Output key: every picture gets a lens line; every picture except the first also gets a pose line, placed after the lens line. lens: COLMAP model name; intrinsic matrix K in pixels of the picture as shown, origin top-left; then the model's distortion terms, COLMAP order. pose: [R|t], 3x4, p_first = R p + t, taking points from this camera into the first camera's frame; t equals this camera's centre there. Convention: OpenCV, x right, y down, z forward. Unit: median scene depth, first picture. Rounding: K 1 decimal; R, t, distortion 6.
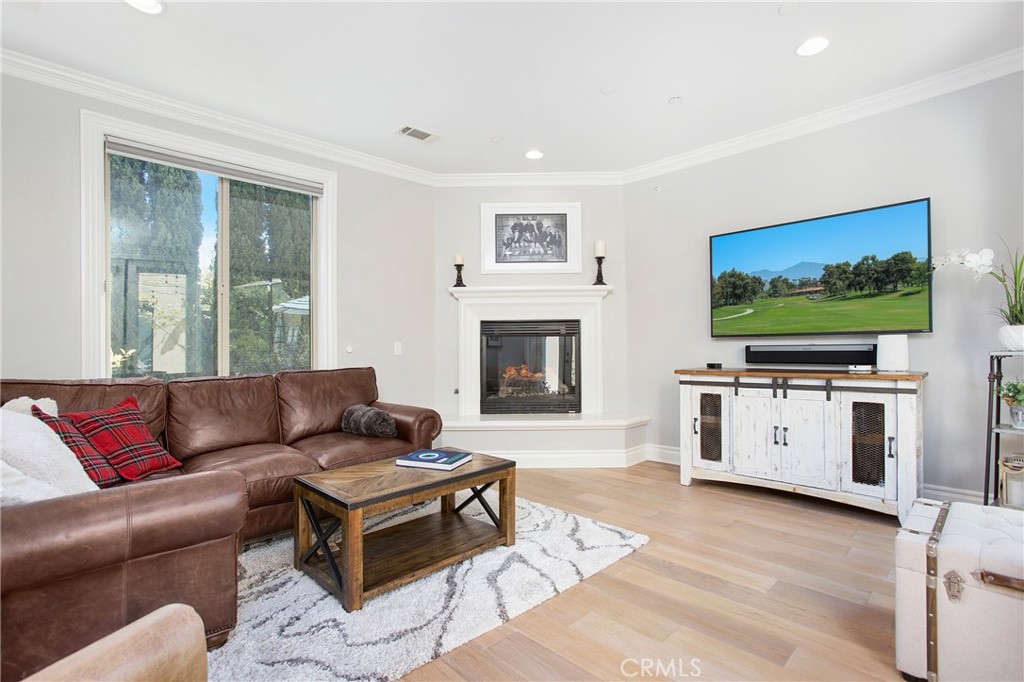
lens RADIAL K [[469.2, 0, 511.6], [0, 469.2, 335.8], [0, 0, 1]] dist [-0.004474, 0.002751]
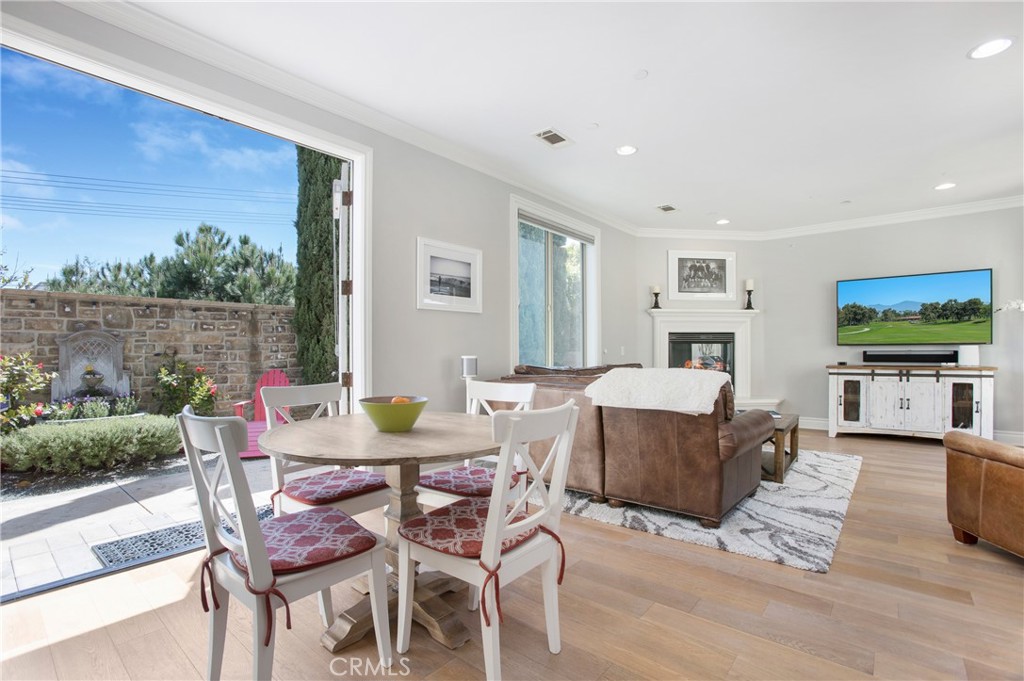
lens RADIAL K [[469.2, 0, 474.8], [0, 469.2, 347.8], [0, 0, 1]] dist [-0.004474, 0.002751]
pose [[0.993873, 0.011599, 0.109922, -1.094788], [-0.012712, 0.999875, 0.009430, 0.012590], [-0.109799, -0.010770, 0.993895, -0.487129]]
